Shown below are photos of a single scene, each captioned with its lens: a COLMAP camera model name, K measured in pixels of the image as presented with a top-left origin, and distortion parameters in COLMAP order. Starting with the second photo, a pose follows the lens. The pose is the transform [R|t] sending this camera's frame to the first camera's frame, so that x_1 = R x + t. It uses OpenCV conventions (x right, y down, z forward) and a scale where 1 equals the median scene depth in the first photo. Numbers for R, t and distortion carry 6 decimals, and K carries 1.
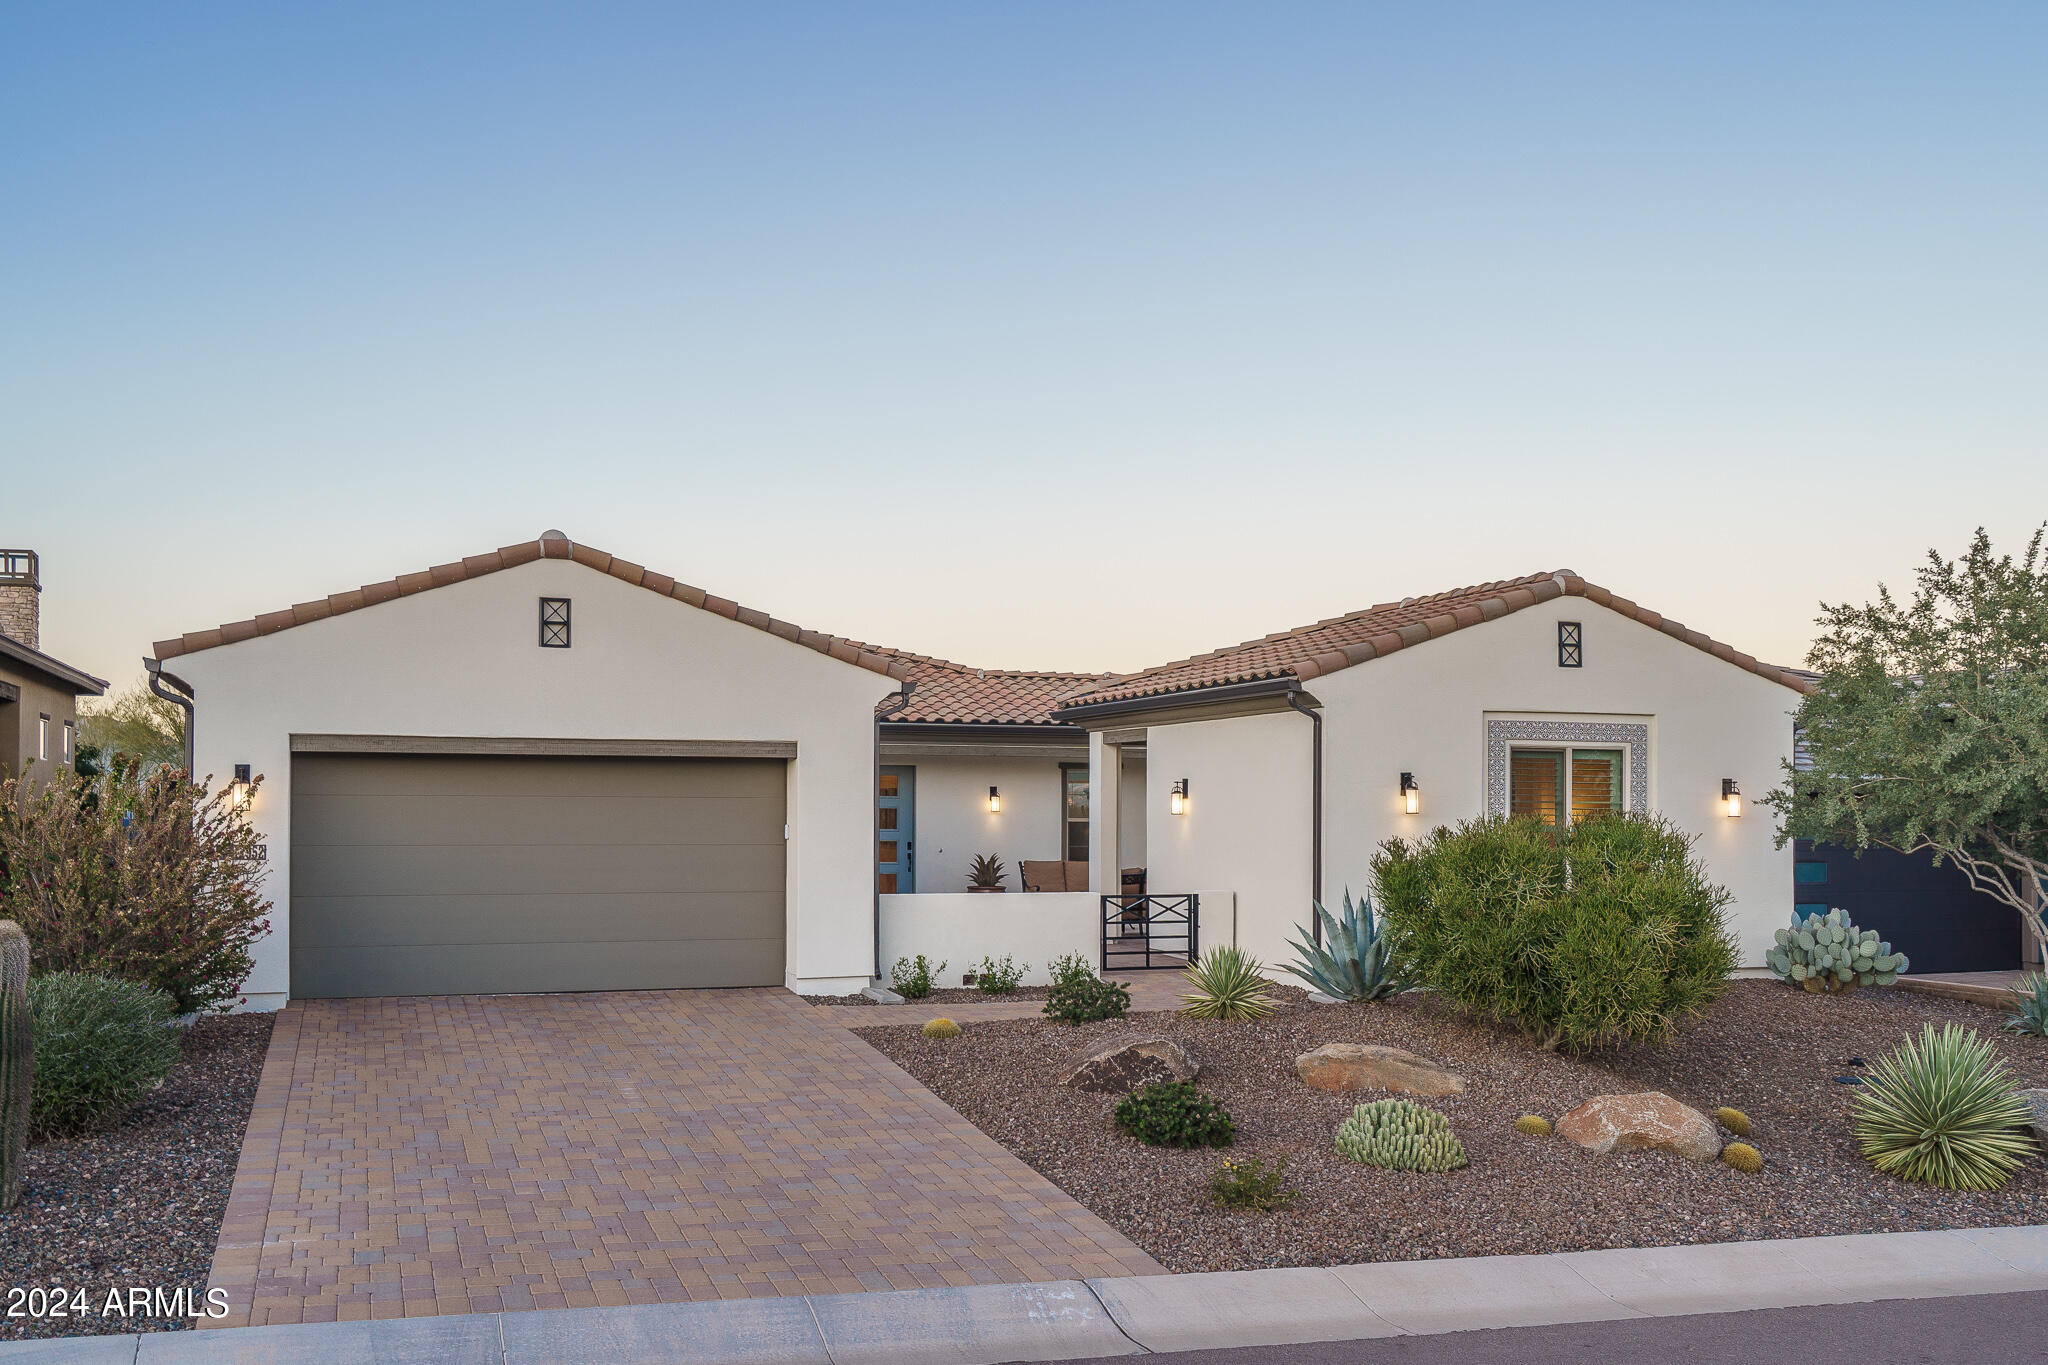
lens RADIAL K [[1605.2, 0, 957.3], [0, 1605.2, 753.5], [0, 0, 1]] dist [0.010619, -0.000419]
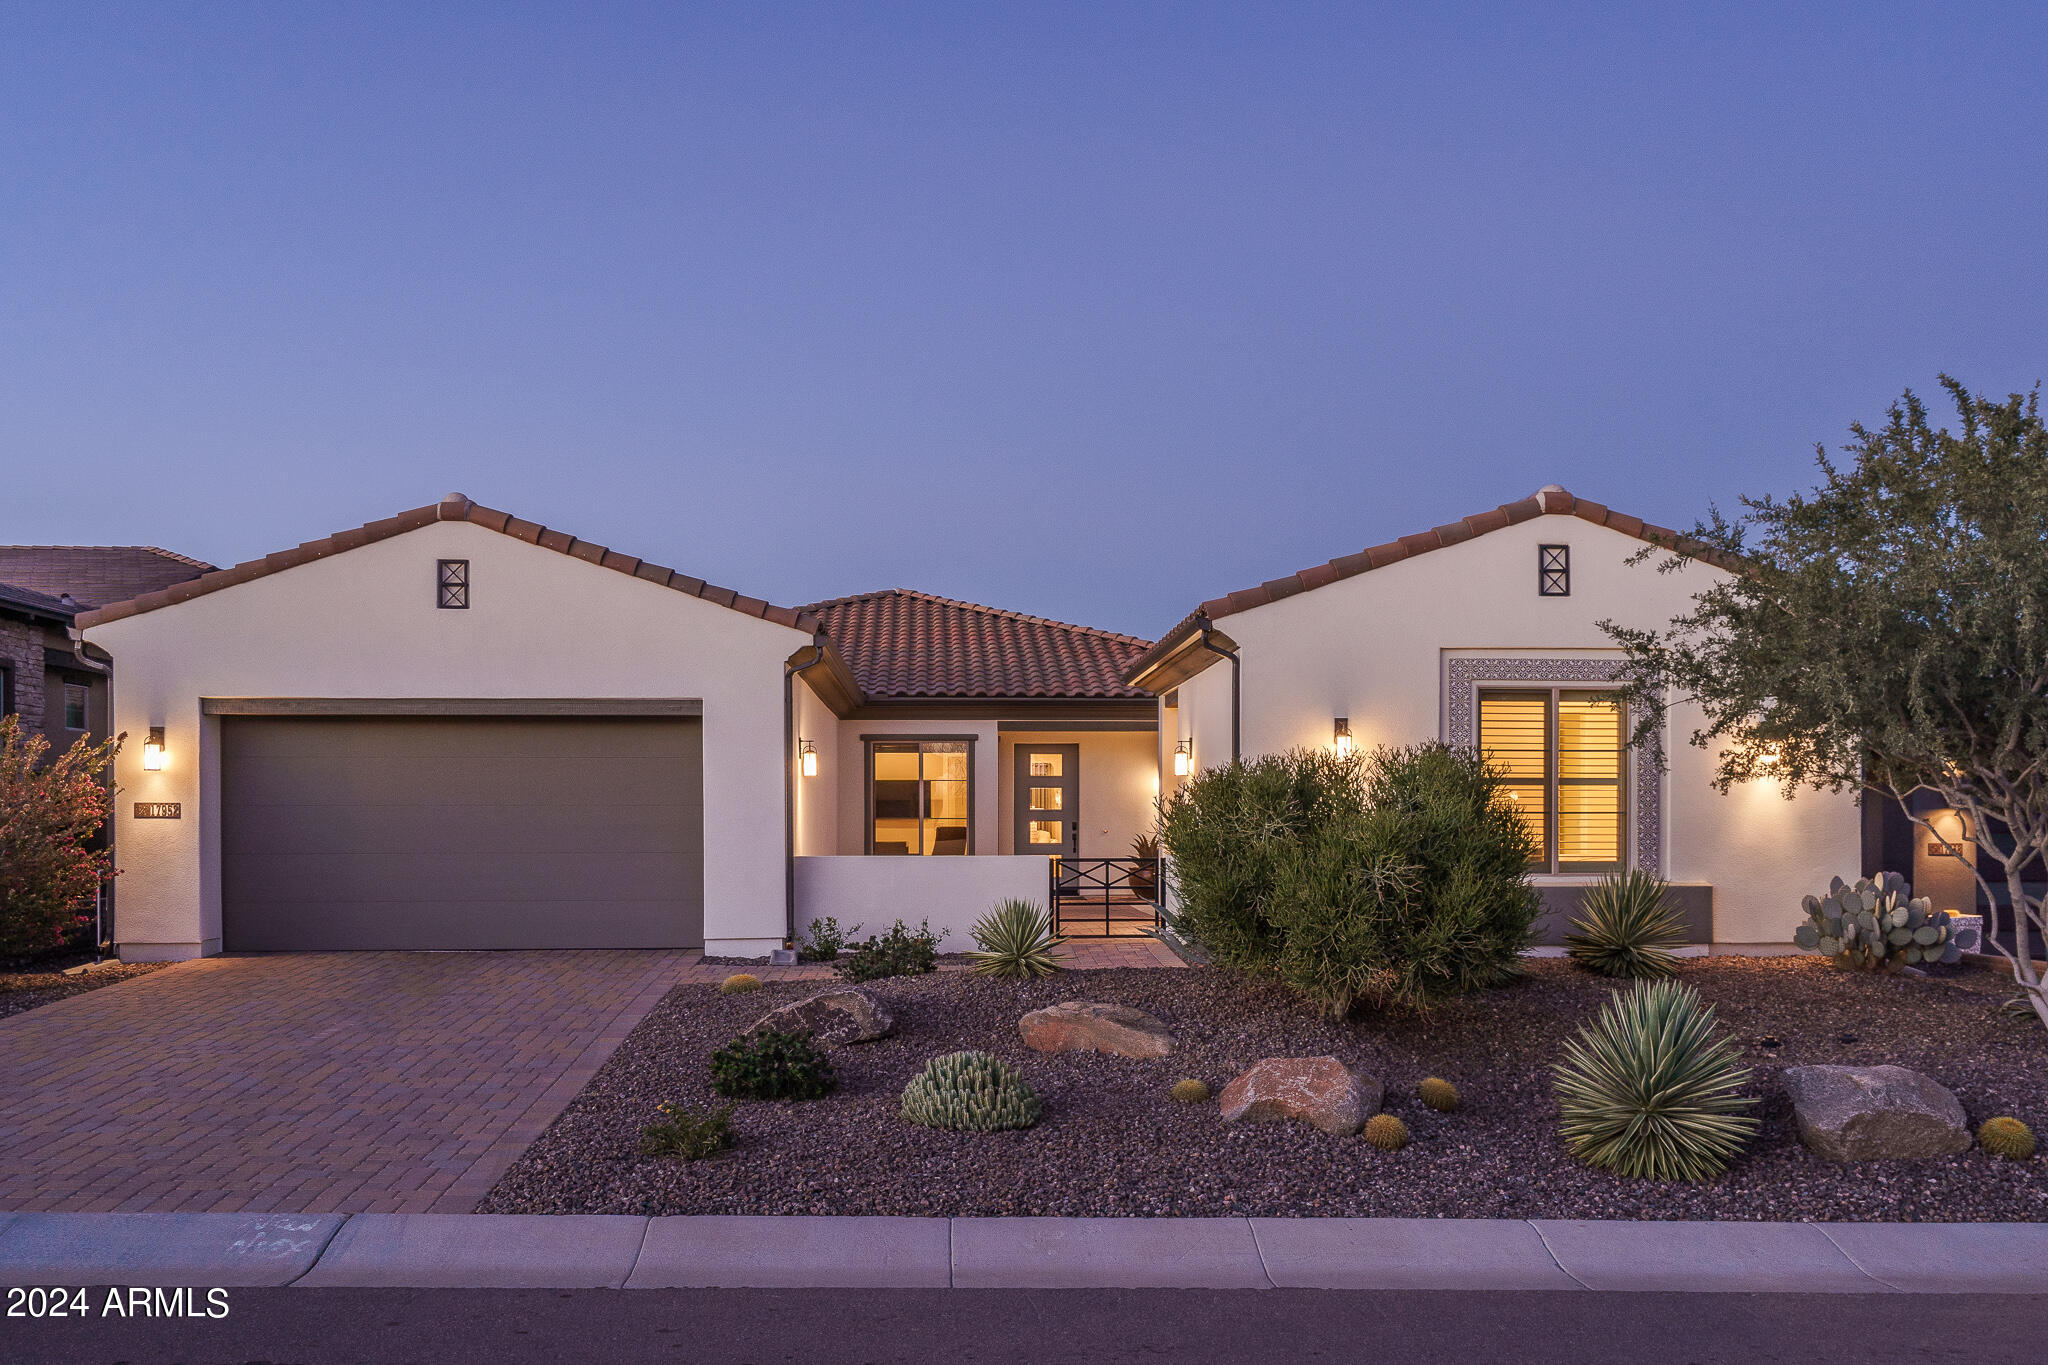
lens RADIAL K [[1605.2, 0, 1082.1], [0, 1605.2, 790.0], [0, 0, 1]] dist [0.010619, -0.000419]
pose [[0.975042, -0.010509, -0.221771, 0.369170], [0.014184, 0.999787, 0.014987, 0.039771], [0.221566, -0.017759, 0.974984, 0.101524]]
